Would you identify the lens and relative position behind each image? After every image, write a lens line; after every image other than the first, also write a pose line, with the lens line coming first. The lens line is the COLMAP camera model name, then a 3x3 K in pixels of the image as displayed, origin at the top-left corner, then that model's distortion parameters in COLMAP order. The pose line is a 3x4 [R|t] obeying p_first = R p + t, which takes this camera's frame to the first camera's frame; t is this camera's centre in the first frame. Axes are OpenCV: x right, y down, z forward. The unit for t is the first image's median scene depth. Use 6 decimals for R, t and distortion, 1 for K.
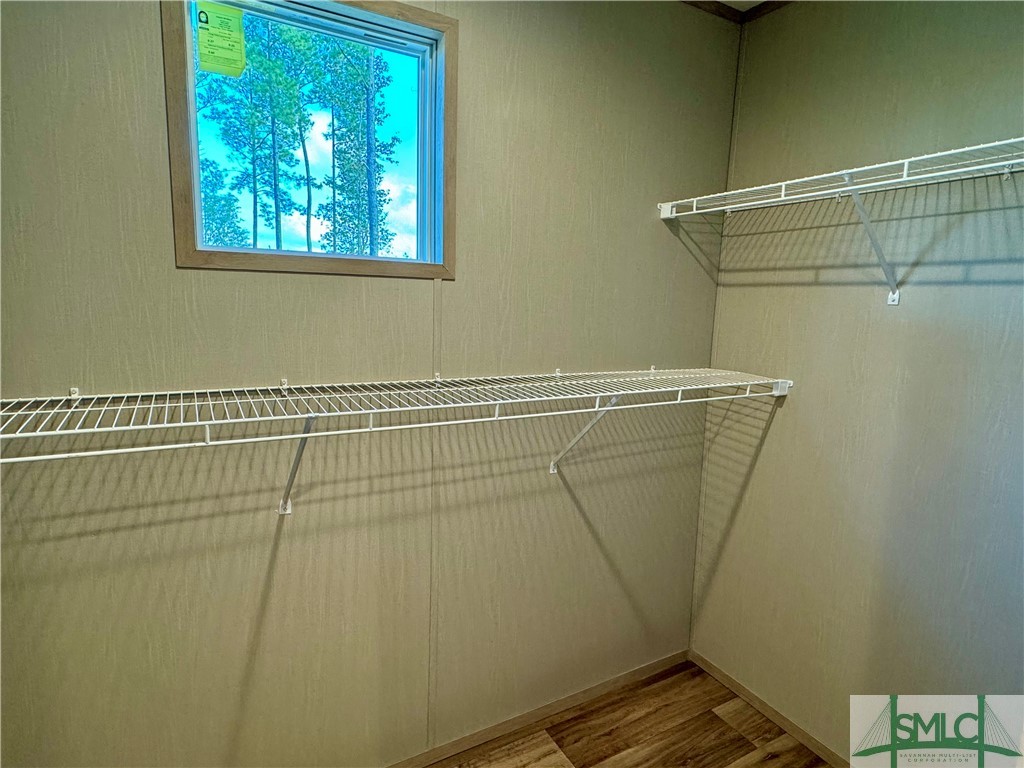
lens RADIAL K [[557.1, 0, 516.7], [0, 557.1, 381.6], [0, 0, 1]] dist [-0.003076, -0.000006]
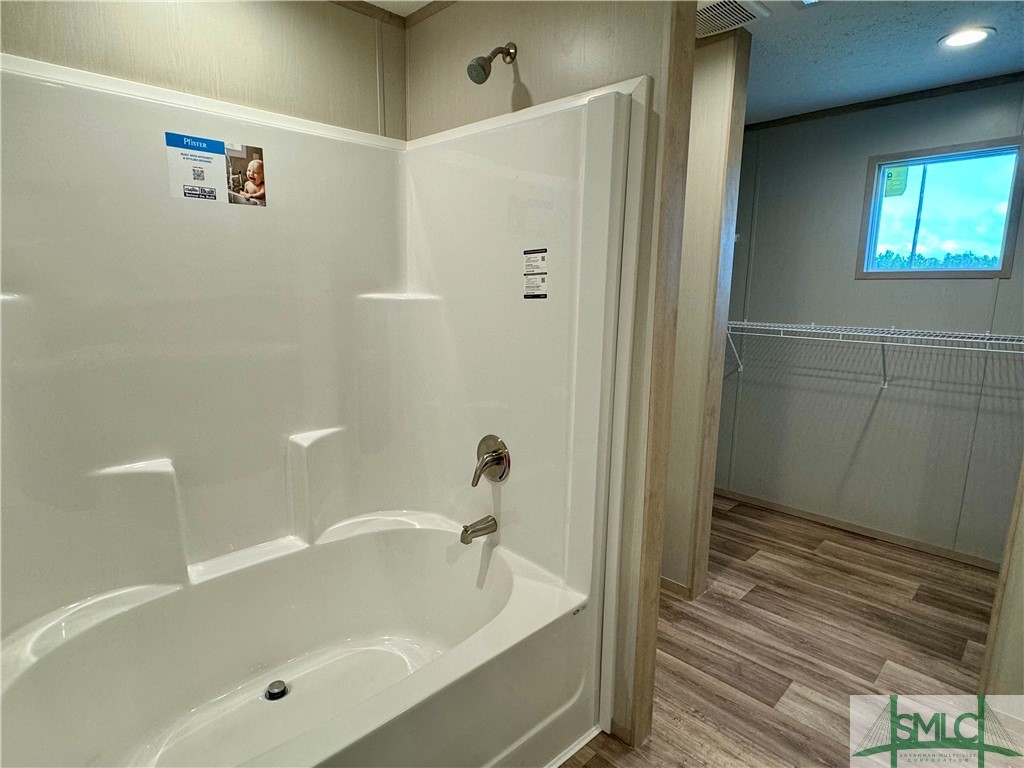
lens RADIAL K [[557.1, 0, 489.8], [0, 557.1, 392.0], [0, 0, 1]] dist [-0.003076, -0.000006]
pose [[0.229410, 0.155076, -0.960897, 1.367764], [-0.140626, 0.982149, 0.124932, 0.198381], [0.963118, 0.106466, 0.247122, -1.069645]]
